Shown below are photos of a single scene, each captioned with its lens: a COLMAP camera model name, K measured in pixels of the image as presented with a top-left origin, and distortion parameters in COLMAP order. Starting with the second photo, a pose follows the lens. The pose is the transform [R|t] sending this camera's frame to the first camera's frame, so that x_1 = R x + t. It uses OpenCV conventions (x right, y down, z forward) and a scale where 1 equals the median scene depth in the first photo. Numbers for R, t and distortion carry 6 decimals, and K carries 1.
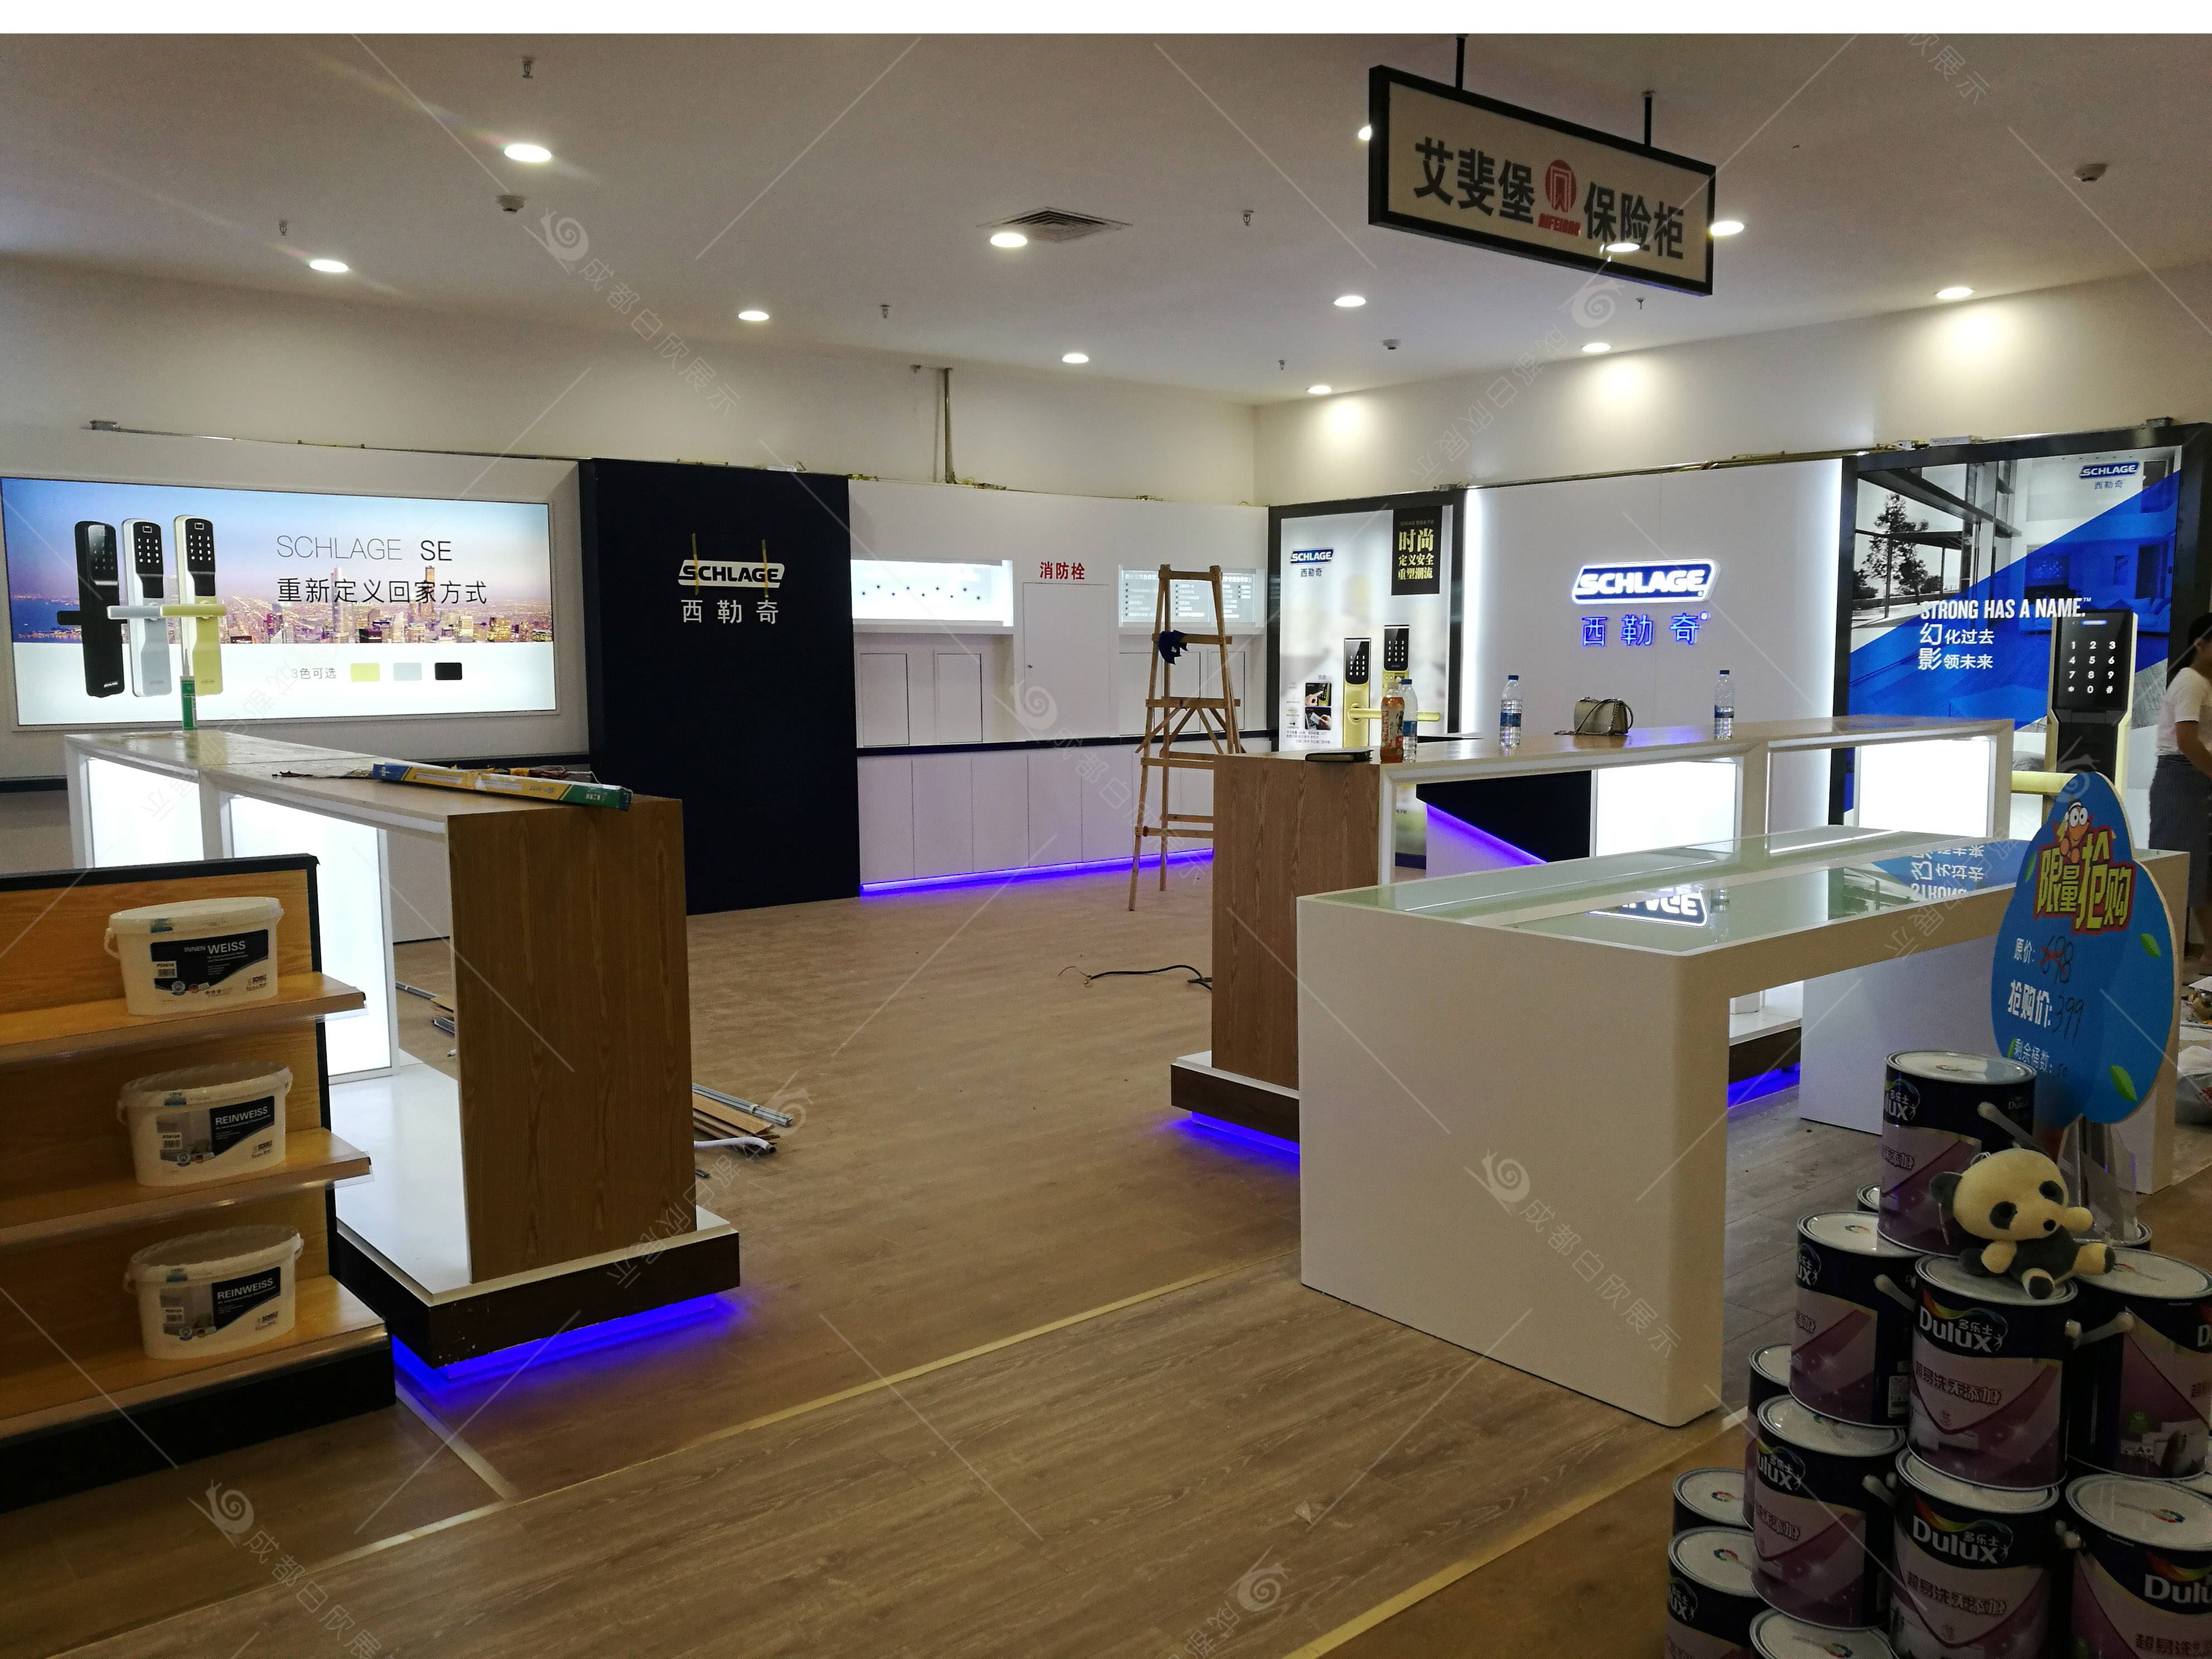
lens RADIAL K [[1748.3, 0, 1116.1], [0, 1748.3, 828.2], [0, 0, 1]] dist [0.025634, -0.036718]
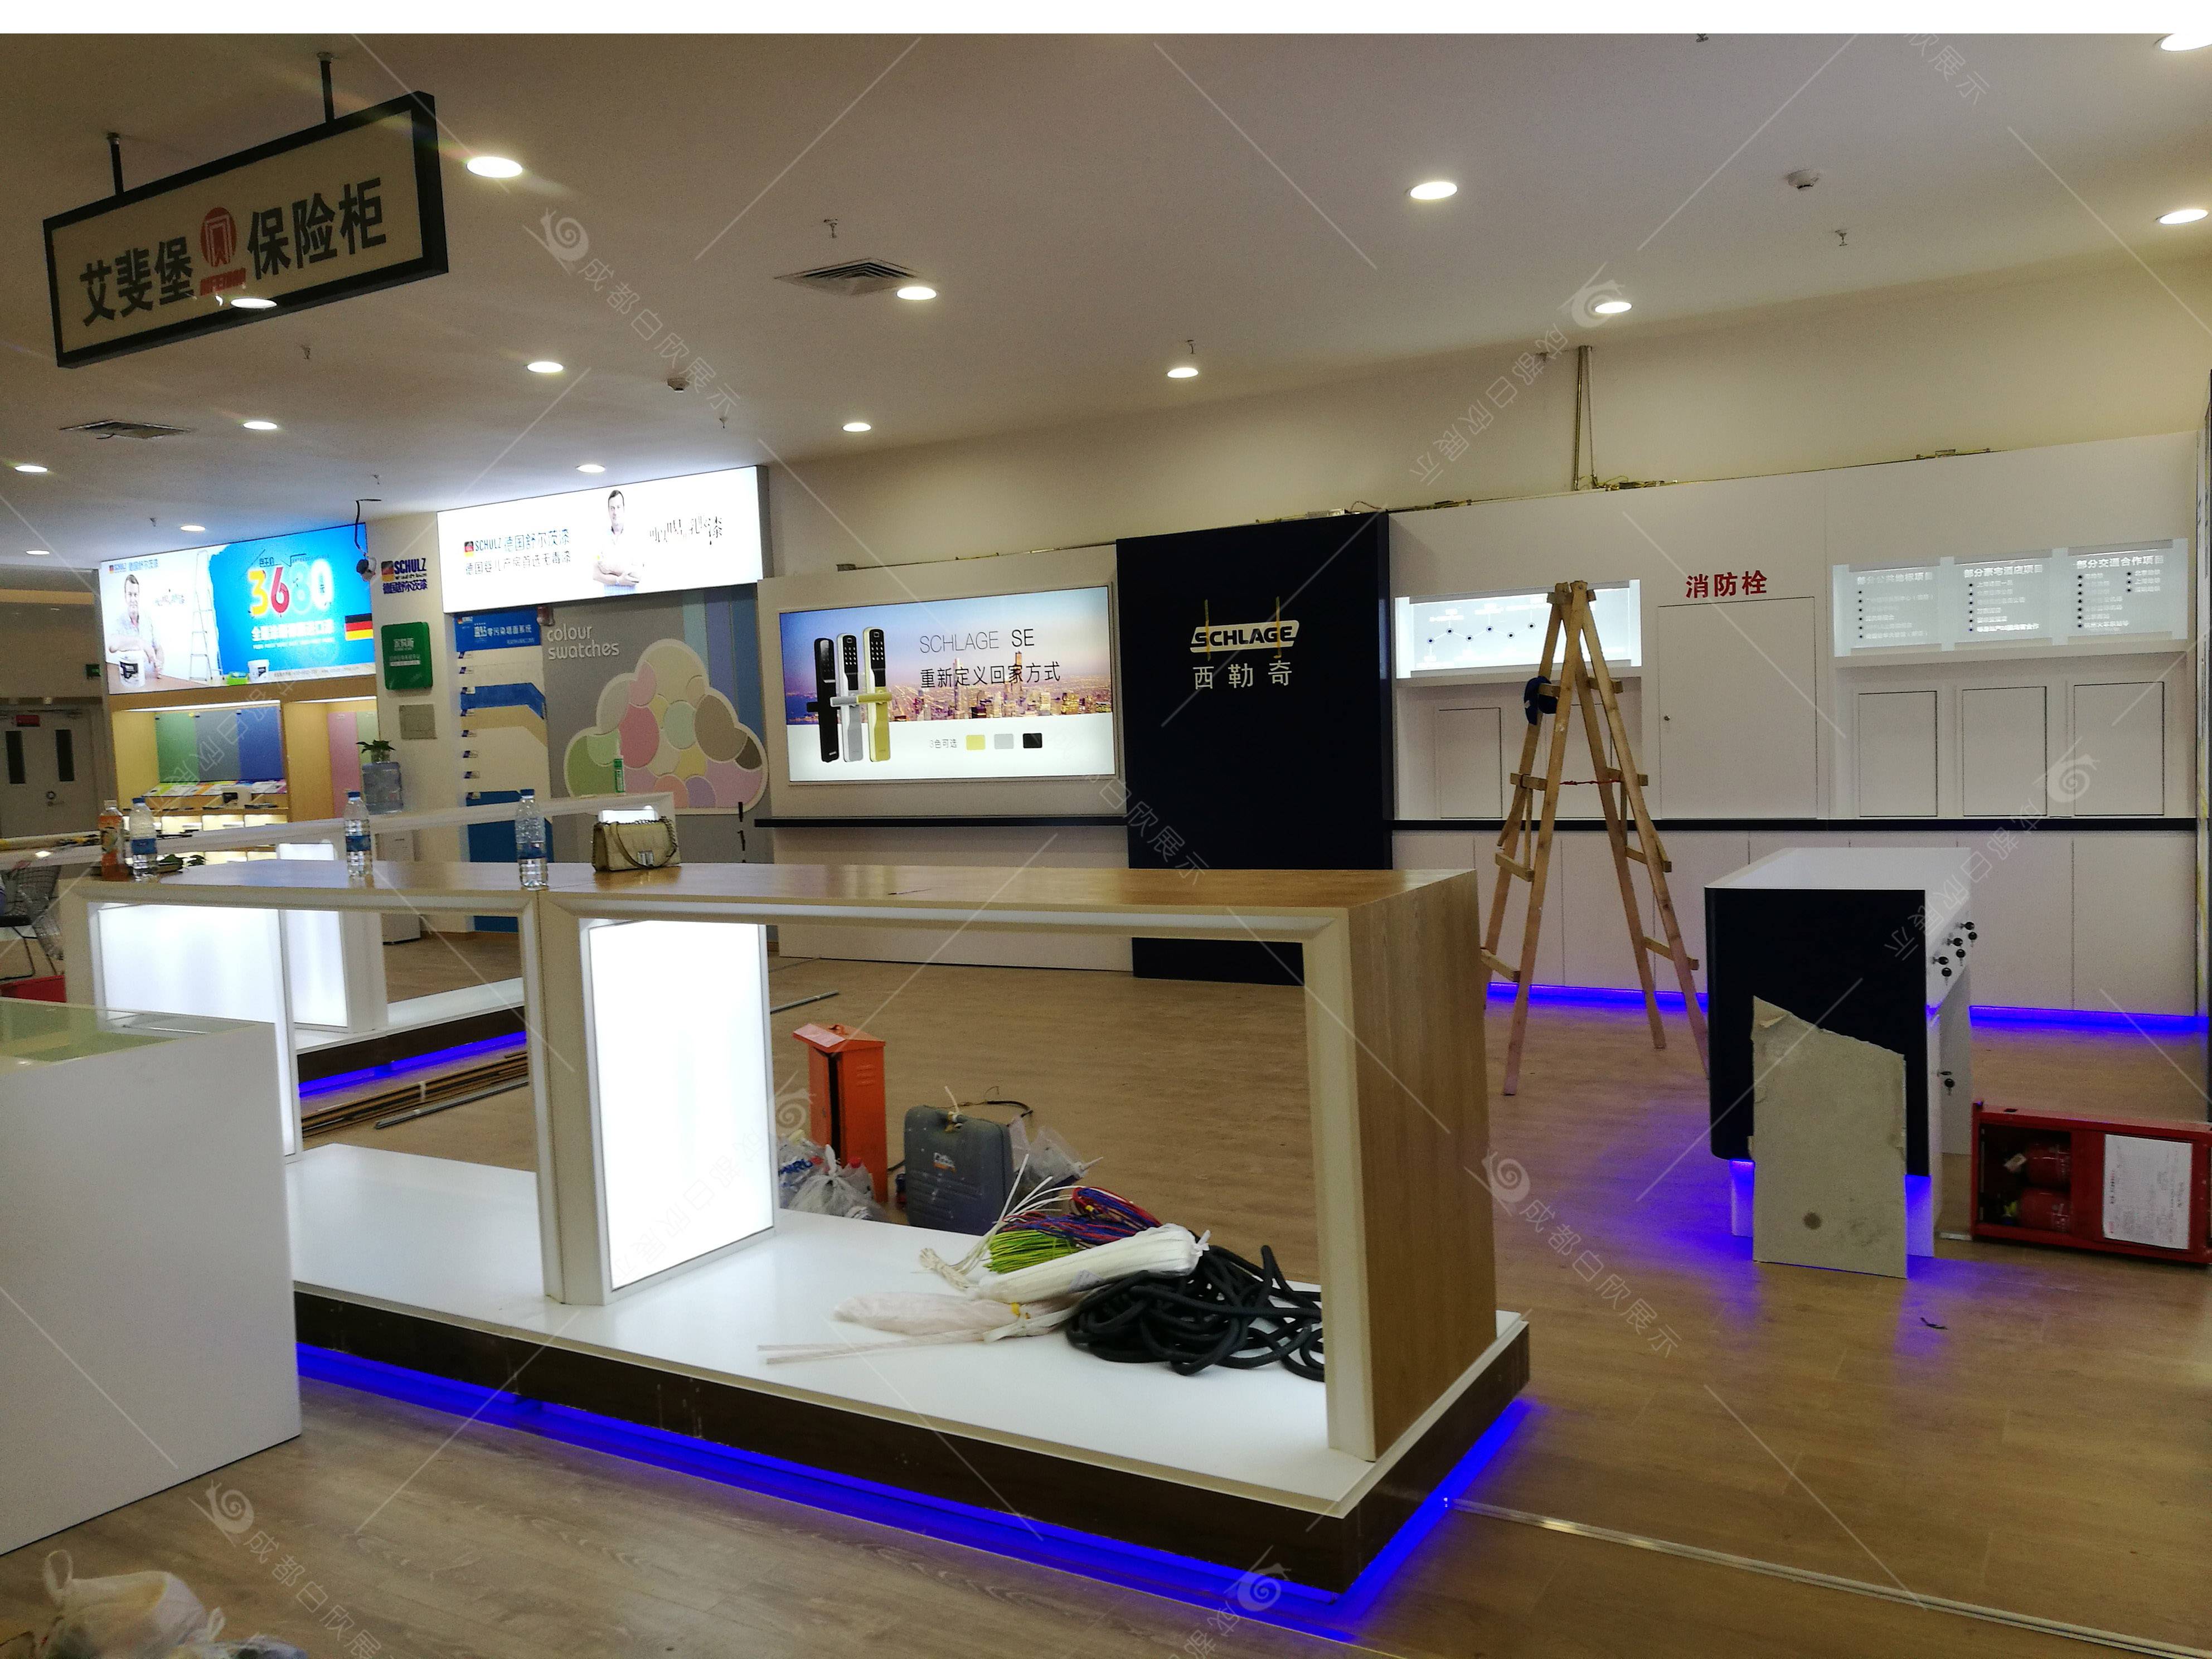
lens RADIAL K [[1748.3, 0, 1108.4], [0, 1748.3, 840.6], [0, 0, 1]] dist [0.025634, -0.036718]
pose [[0.319416, 0.062181, -0.945572, 0.780006], [-0.057963, 0.997258, 0.046000, -0.085488], [0.945840, 0.040115, 0.322145, 0.727940]]
